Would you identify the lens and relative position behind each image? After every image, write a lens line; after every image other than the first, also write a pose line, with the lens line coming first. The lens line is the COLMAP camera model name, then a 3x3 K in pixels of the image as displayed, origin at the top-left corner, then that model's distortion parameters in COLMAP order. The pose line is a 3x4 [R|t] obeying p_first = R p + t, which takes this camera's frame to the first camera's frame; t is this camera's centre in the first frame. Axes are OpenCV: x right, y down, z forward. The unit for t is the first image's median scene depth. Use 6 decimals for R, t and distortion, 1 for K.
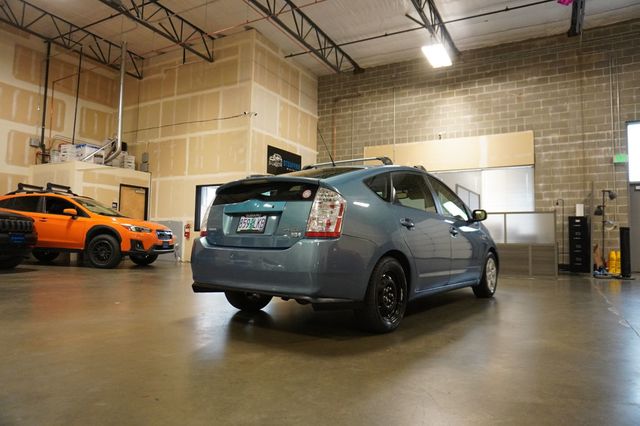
lens RADIAL K [[437.8, 0, 322.8], [0, 437.8, 214.8], [0, 0, 1]] dist [-0.007792, 0.003050]
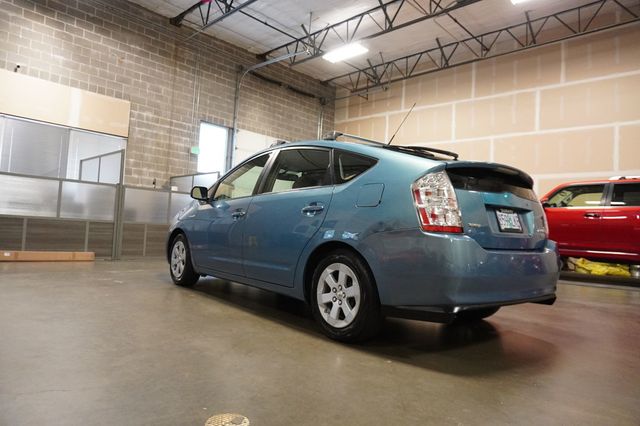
lens RADIAL K [[437.8, 0, 321.0], [0, 437.8, 208.9], [0, 0, 1]] dist [-0.007792, 0.003050]
pose [[0.240607, 0.051618, 0.969249, -0.329928], [-0.108096, 0.993798, -0.026092, 0.017994], [-0.964585, -0.098494, 0.244695, 0.354554]]
